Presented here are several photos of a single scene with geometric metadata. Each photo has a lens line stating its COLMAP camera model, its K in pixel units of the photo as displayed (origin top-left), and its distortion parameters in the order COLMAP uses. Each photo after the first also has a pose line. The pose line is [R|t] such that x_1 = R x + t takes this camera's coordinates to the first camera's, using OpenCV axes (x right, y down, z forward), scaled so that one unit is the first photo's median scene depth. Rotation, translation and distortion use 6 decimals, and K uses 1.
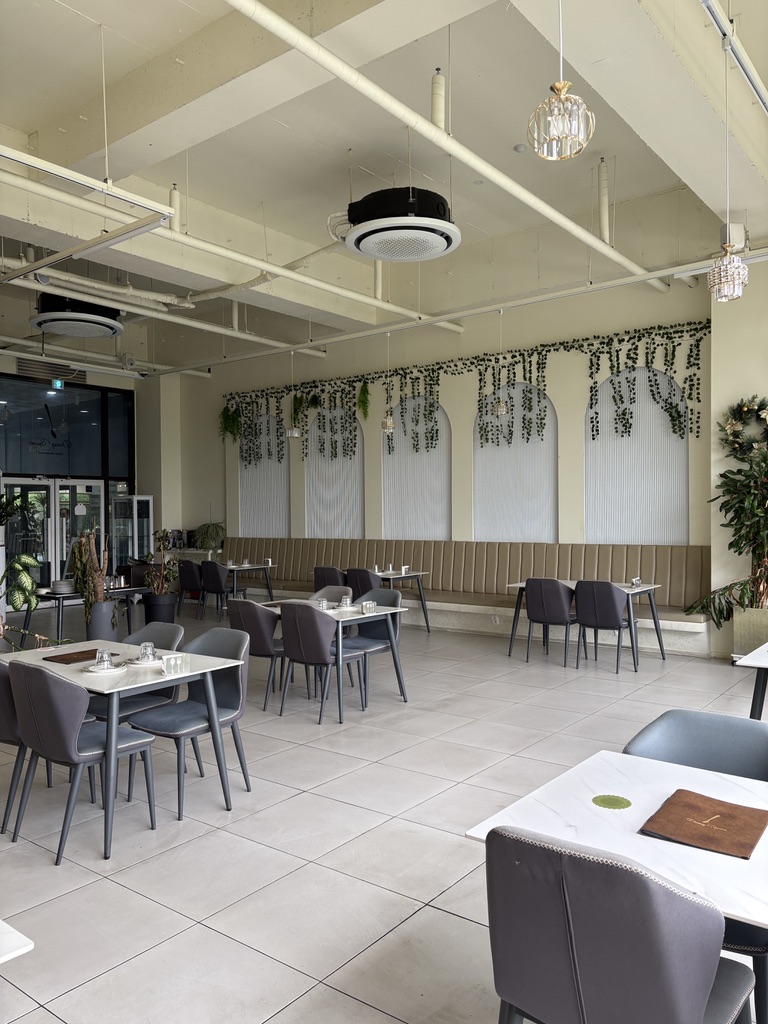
lens RADIAL K [[774.6, 0, 384.0], [0, 774.6, 512.0], [0, 0, 1]] dist [0.047764, -0.008664]
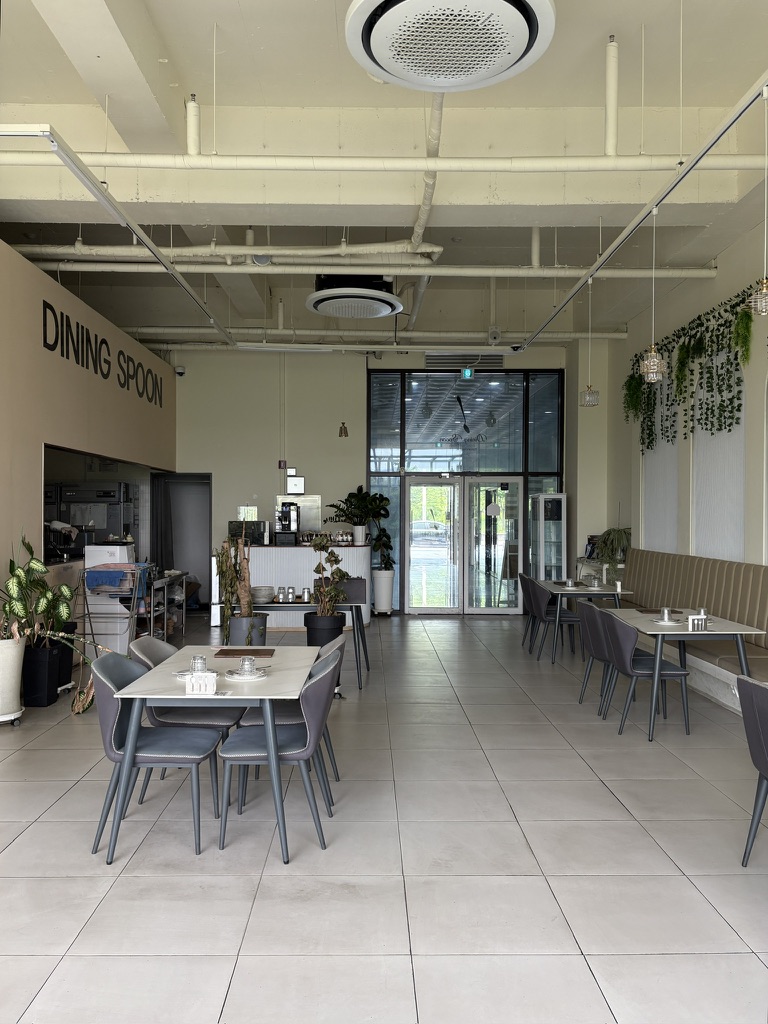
lens RADIAL K [[788.1, 0, 384.0], [0, 788.1, 512.0], [0, 0, 1]] dist [0.038593, -0.009548]
pose [[0.619447, 0.010653, -0.784966, 0.326973], [-0.009120, 0.999938, 0.006374, -0.006443], [0.784985, 0.003211, 0.619506, 0.447894]]
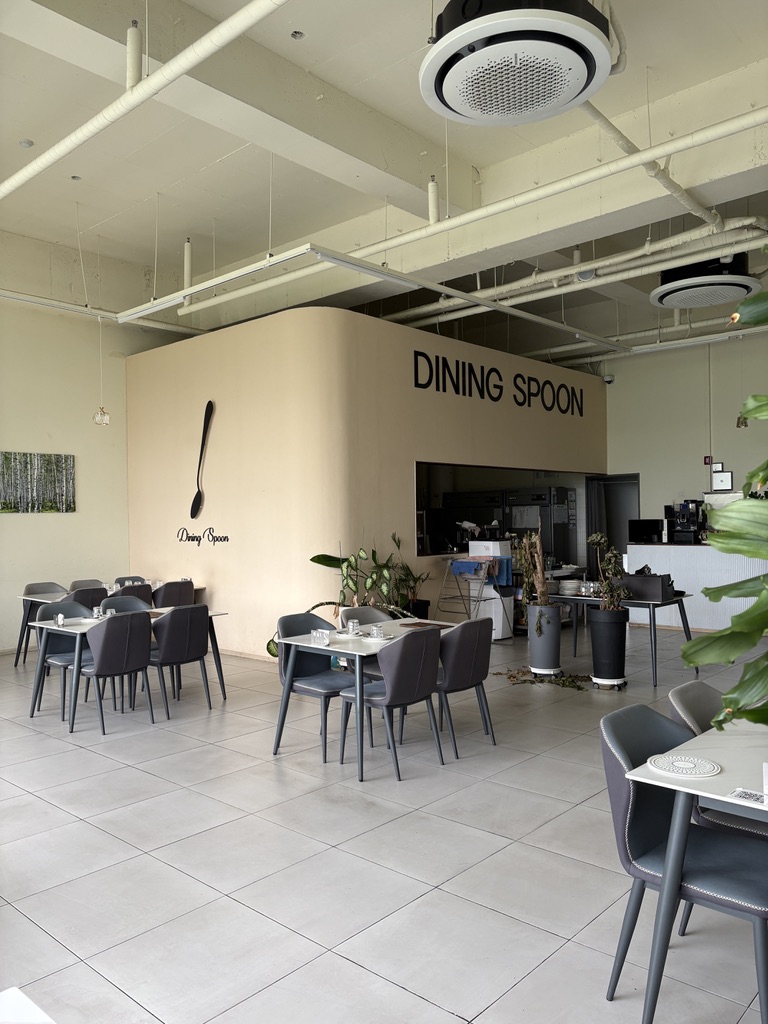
lens RADIAL K [[774.6, 0, 384.0], [0, 774.6, 512.0], [0, 0, 1]] dist [0.047764, -0.008664]
pose [[-0.091797, 0.004941, -0.995766, 0.478494], [0.016064, 0.999865, 0.003480, -0.005638], [0.995648, -0.015676, -0.091864, 0.696151]]
